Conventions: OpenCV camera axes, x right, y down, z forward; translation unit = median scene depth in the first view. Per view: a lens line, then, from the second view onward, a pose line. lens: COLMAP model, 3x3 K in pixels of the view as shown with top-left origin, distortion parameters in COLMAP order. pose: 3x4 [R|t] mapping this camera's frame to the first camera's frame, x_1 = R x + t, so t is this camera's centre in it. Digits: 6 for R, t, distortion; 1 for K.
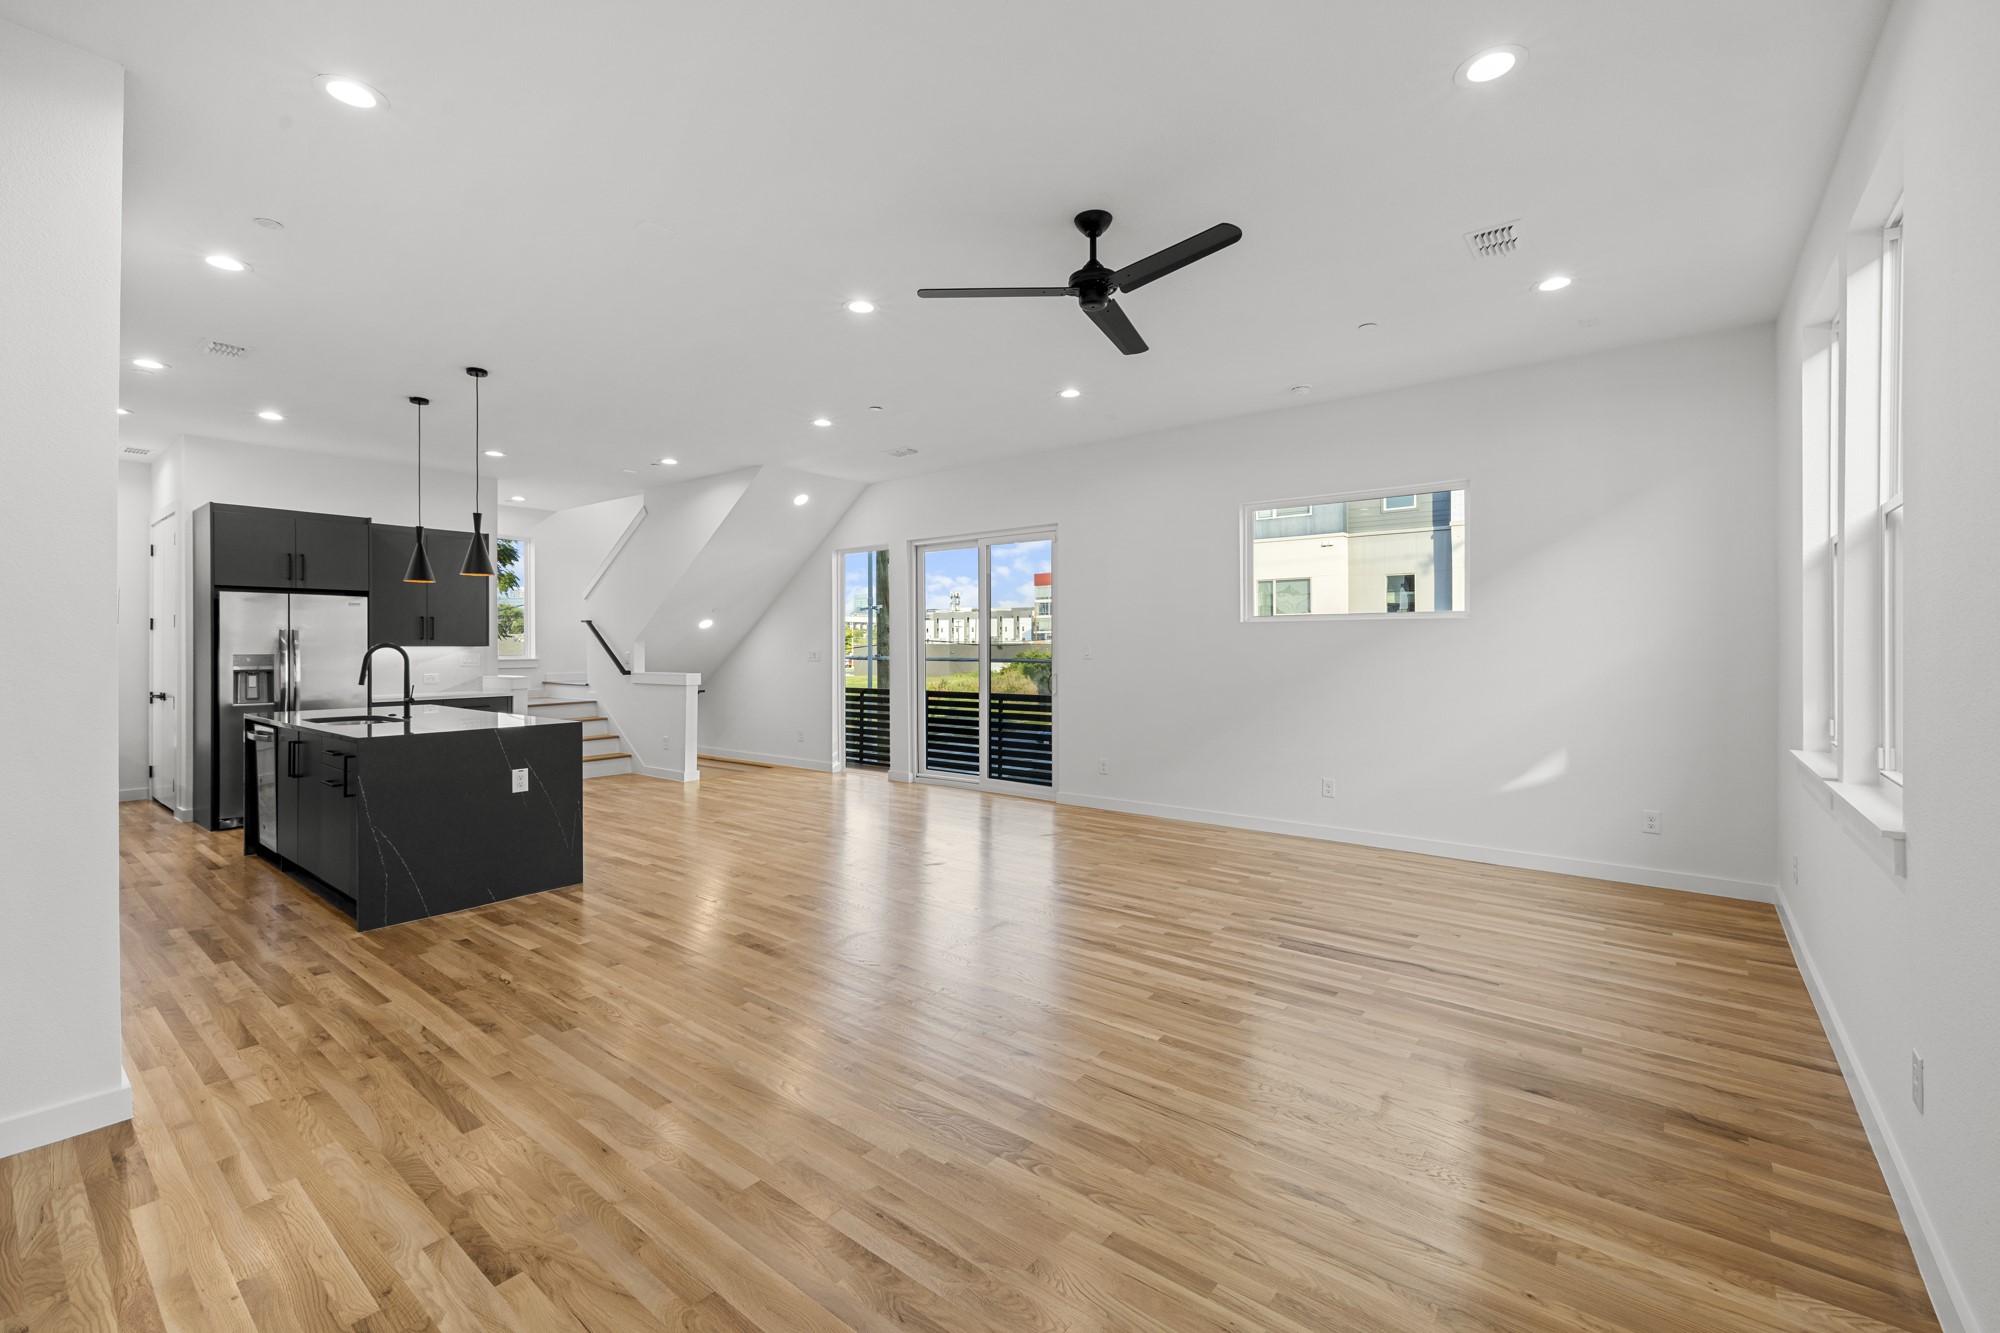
lens RADIAL K [[843.6, 0, 983.0], [0, 843.6, 656.7], [0, 0, 1]] dist [0.001384, -0.000102]
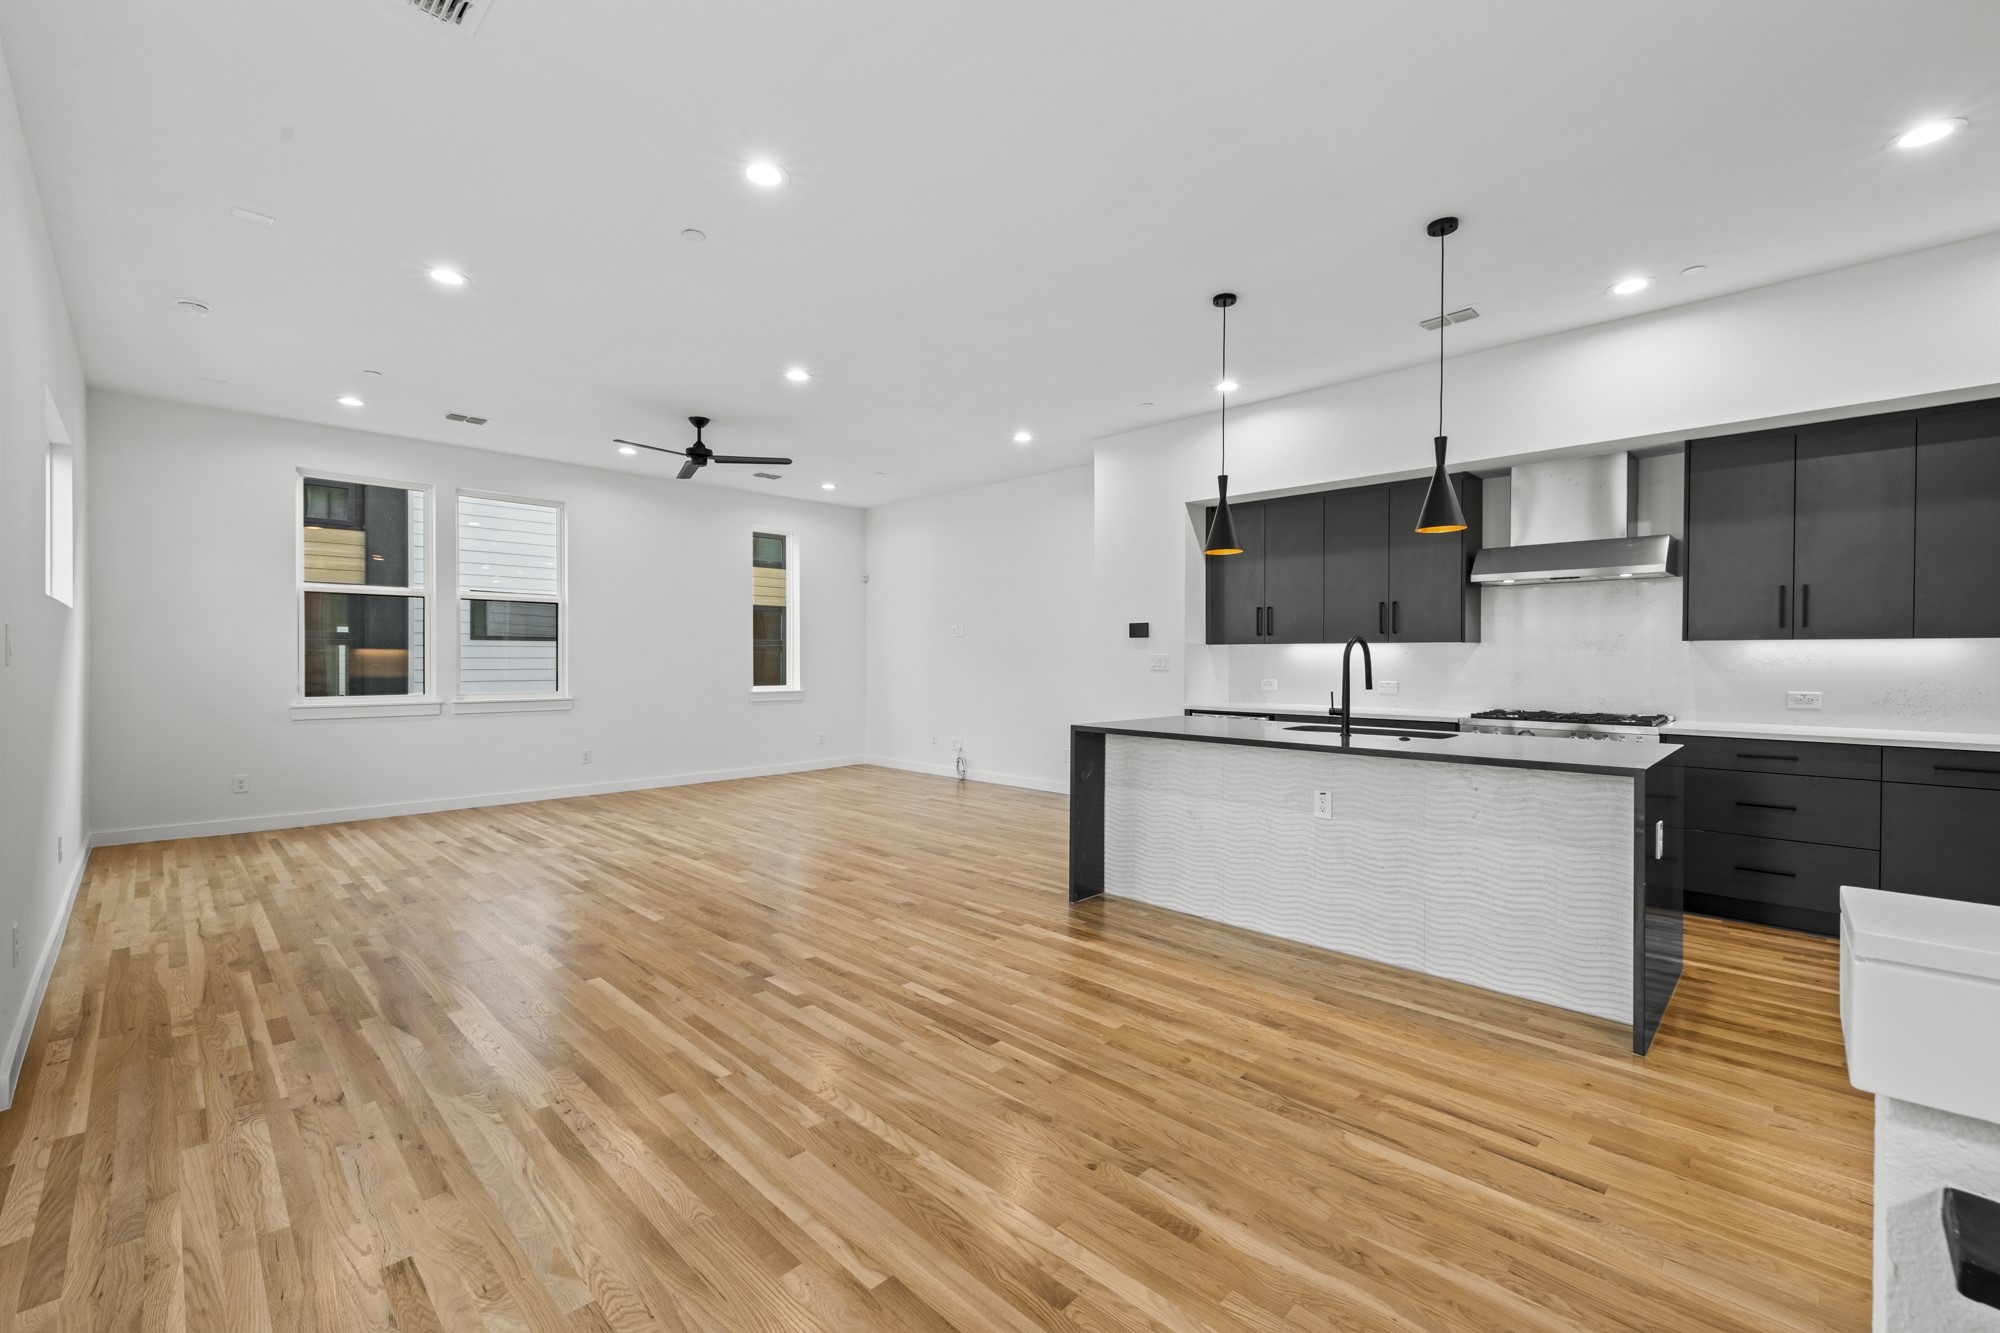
lens RADIAL K [[843.6, 0, 984.7], [0, 843.6, 666.5], [0, 0, 1]] dist [0.001384, -0.000102]
pose [[-0.994214, -0.000301, 0.107420, -0.586748], [0.002282, 0.999711, 0.023924, -0.009683], [-0.107396, 0.024031, -0.993926, 2.330209]]
